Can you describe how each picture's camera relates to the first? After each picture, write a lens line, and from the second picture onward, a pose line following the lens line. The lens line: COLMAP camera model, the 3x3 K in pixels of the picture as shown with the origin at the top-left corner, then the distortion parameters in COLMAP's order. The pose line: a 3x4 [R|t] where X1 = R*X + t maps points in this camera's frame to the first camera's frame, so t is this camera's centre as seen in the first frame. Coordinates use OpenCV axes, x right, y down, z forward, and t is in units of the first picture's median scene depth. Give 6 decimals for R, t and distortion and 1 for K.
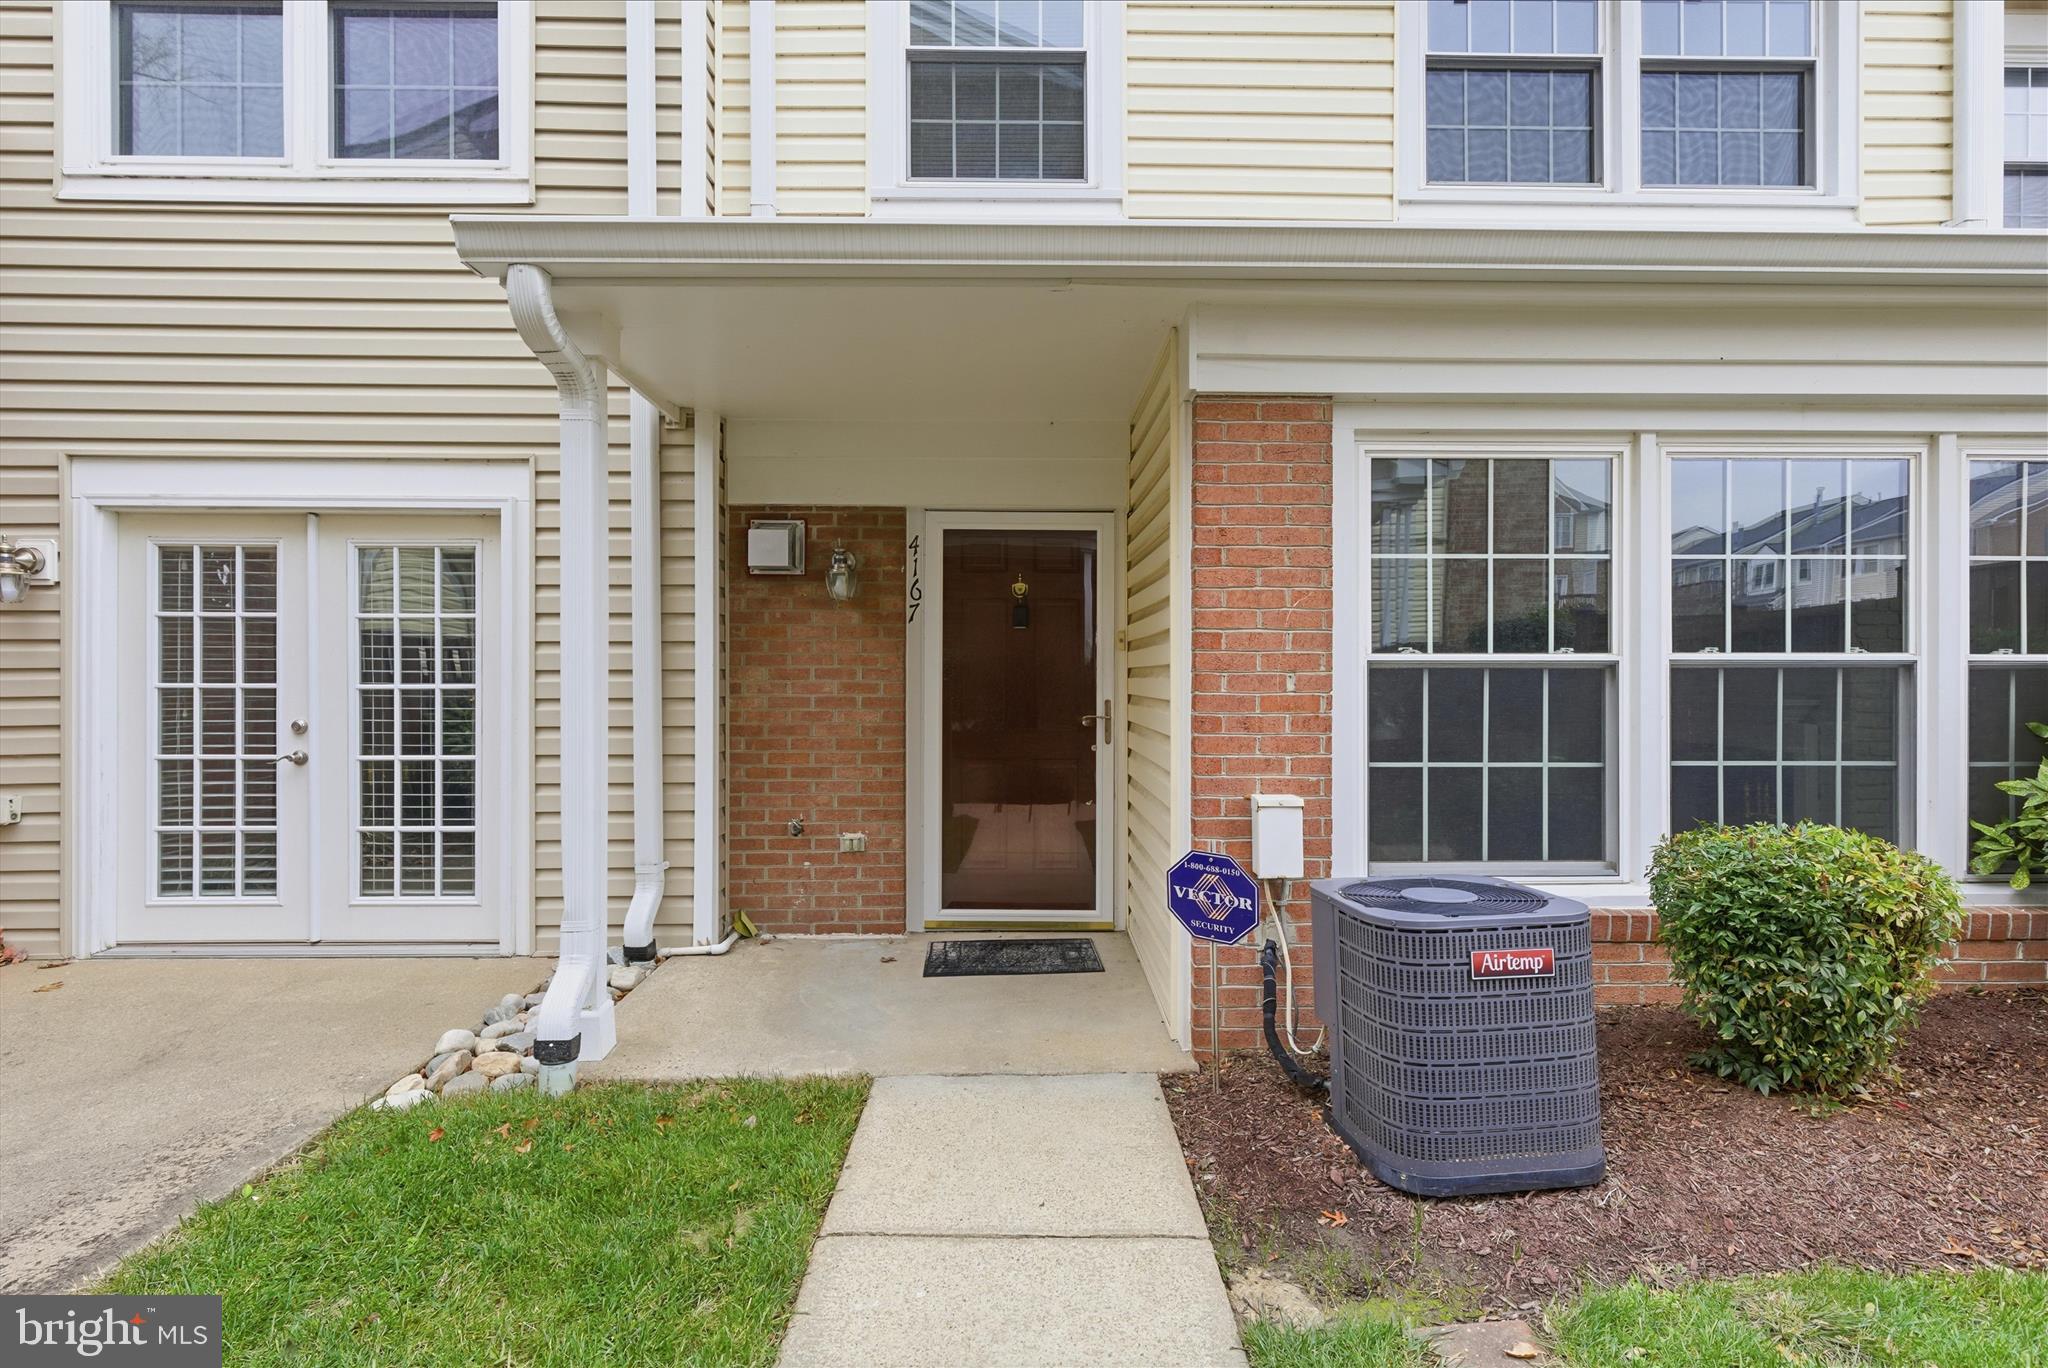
lens RADIAL K [[921.9, 0, 1033.0], [0, 921.9, 675.7], [0, 0, 1]] dist [0.000499, 0.000934]
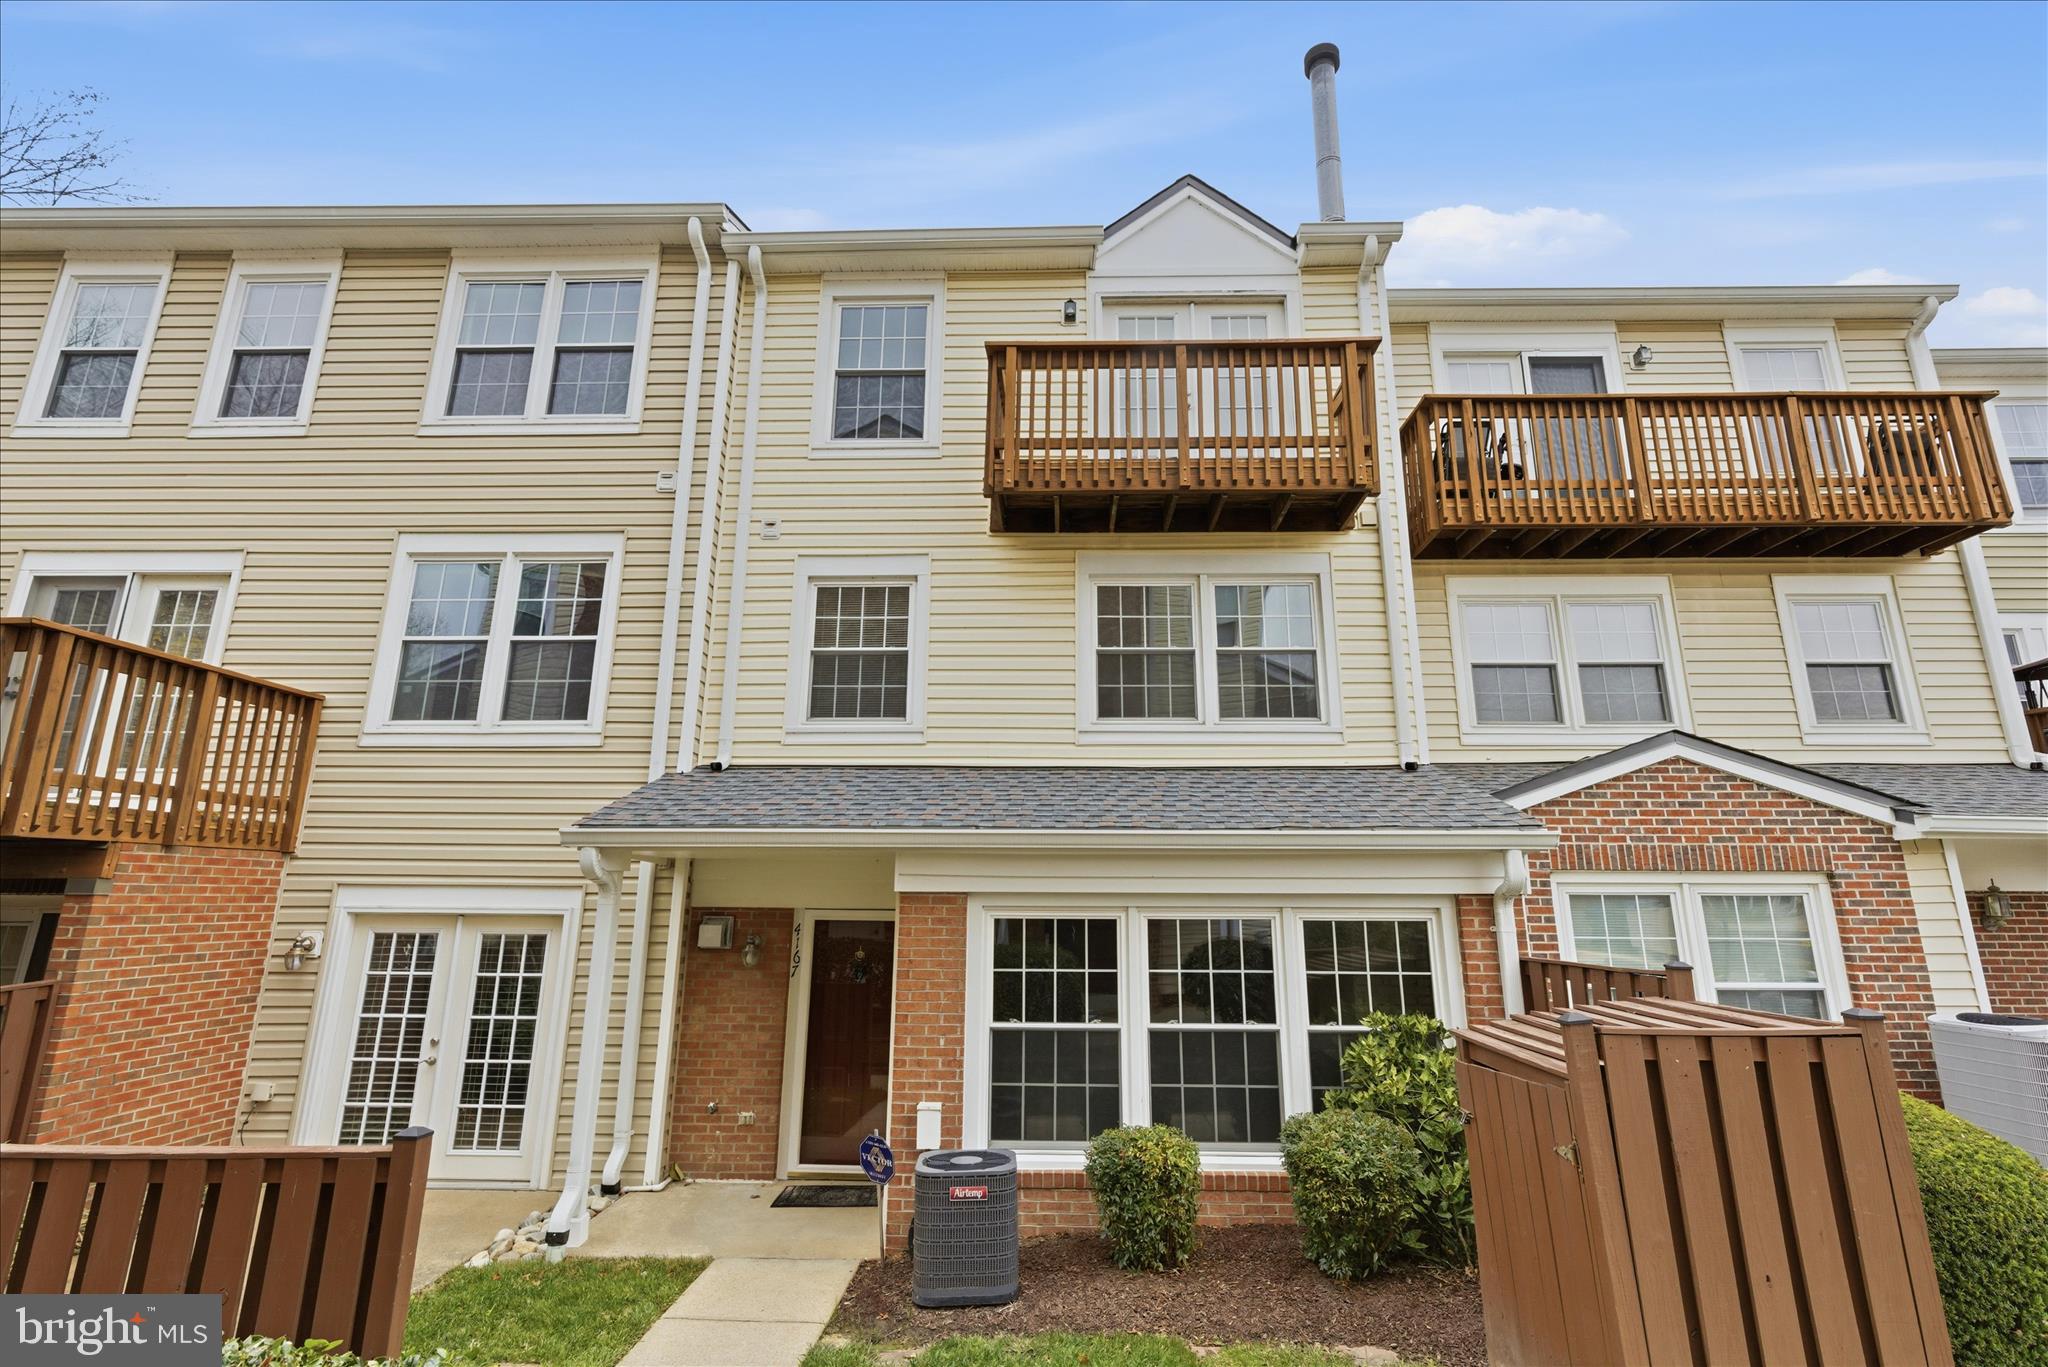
lens RADIAL K [[921.9, 0, 1033.0], [0, 921.9, 675.2], [0, 0, 1]] dist [0.000499, 0.000934]
pose [[0.998929, -0.005917, -0.045892, 0.411435], [-0.005268, 0.970797, -0.239845, -0.203101], [0.045971, 0.239830, 0.969726, -0.793889]]
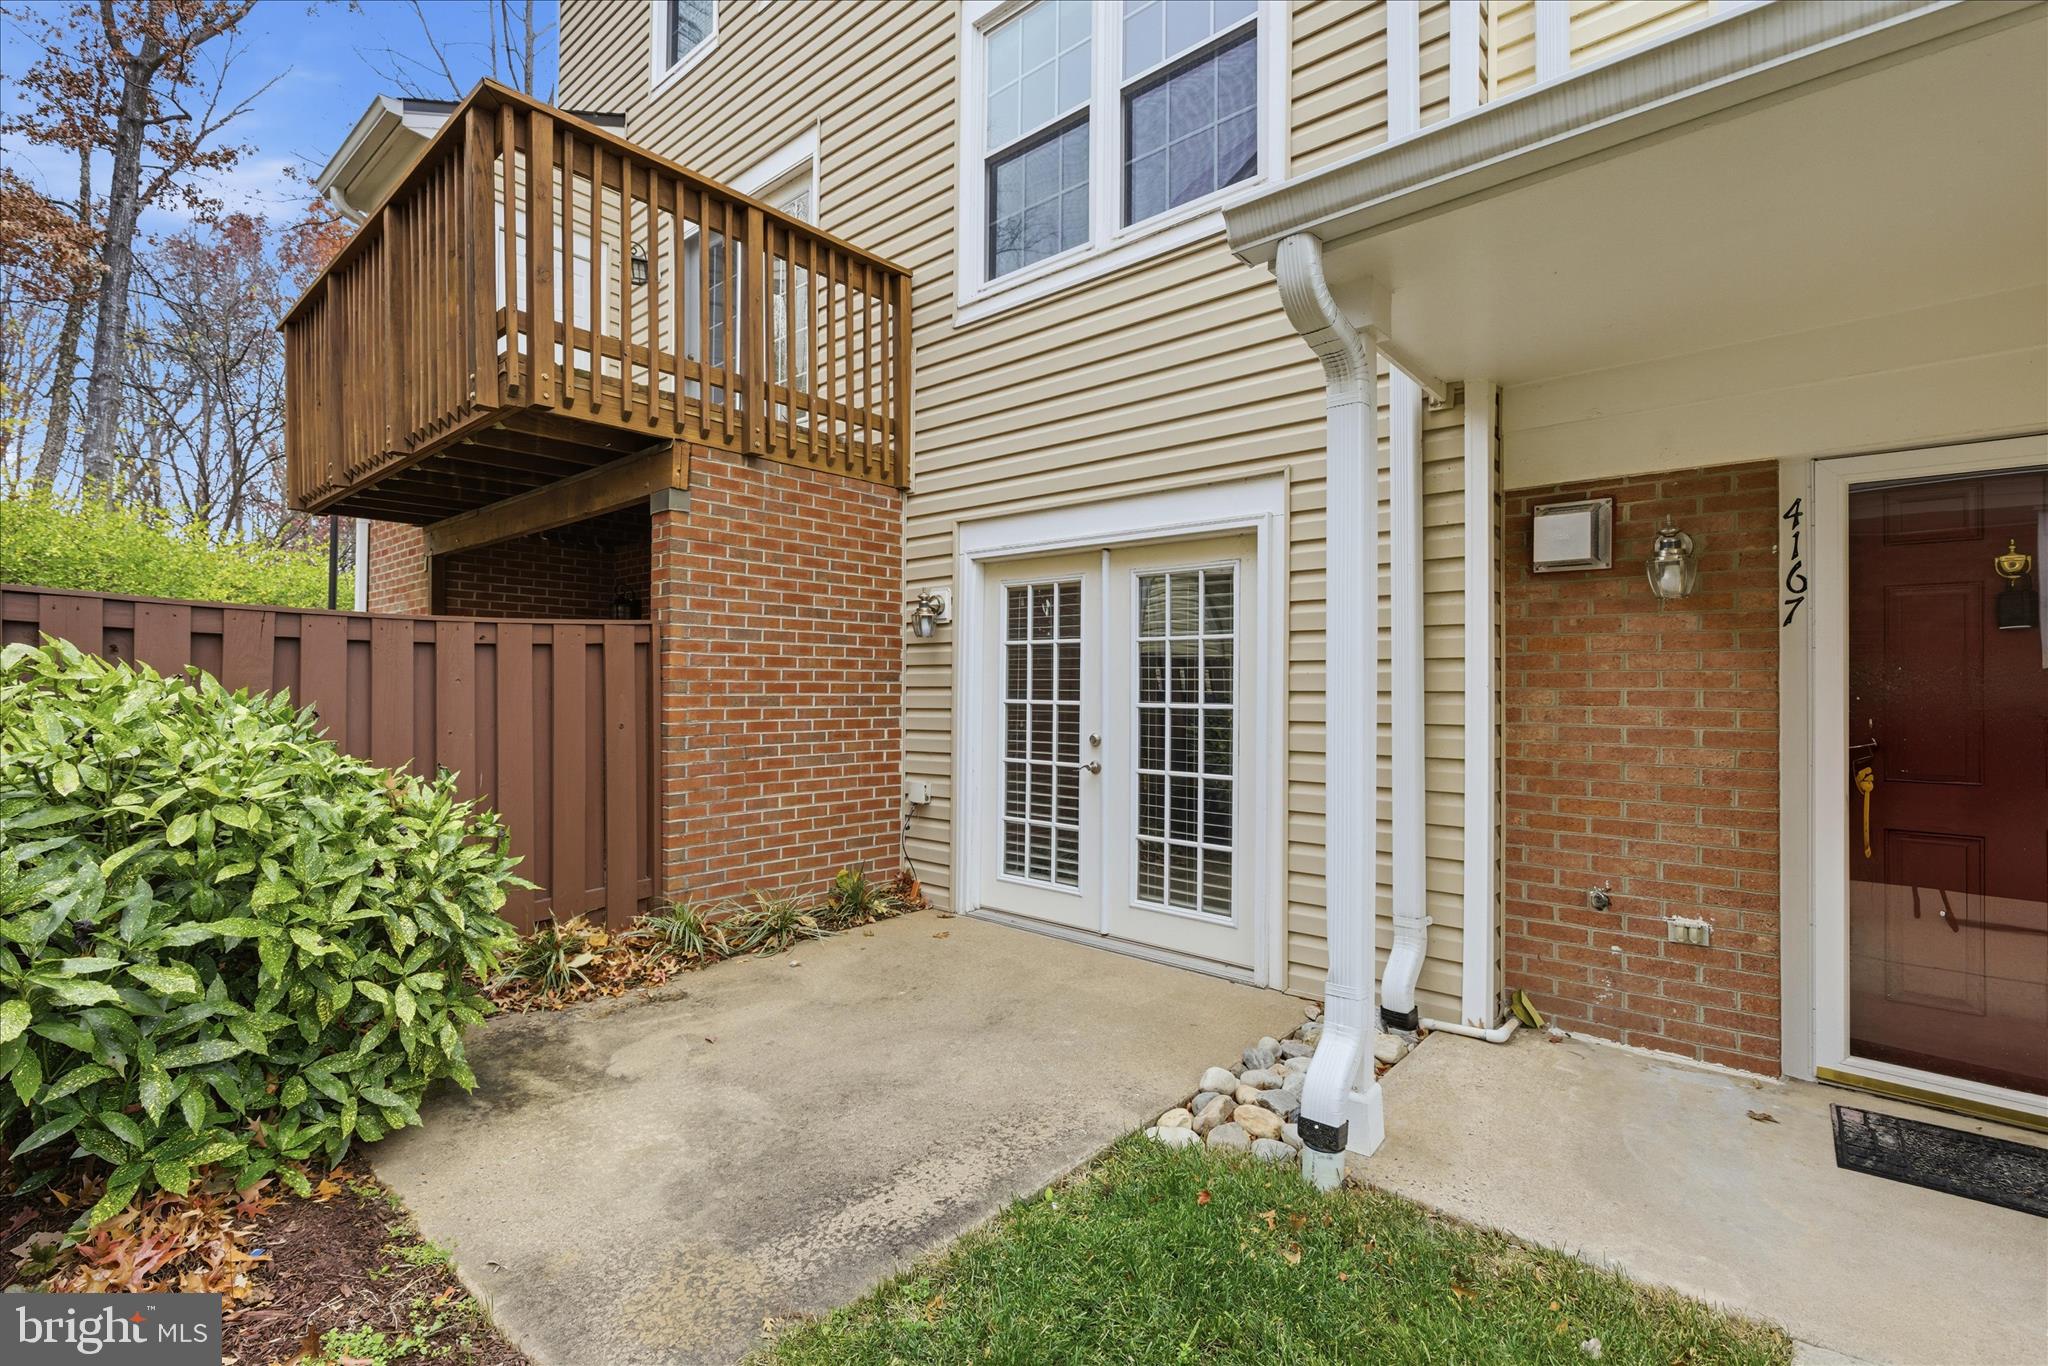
lens RADIAL K [[921.4, 0, 1038.2], [0, 921.4, 675.2], [0, 0, 1]] dist [-0.003510, 0.000096]
pose [[0.739943, -0.003973, -0.672657, -0.090096], [-0.009219, 0.999829, -0.016046, -0.004457], [0.672606, 0.018074, 0.739780, 0.120444]]
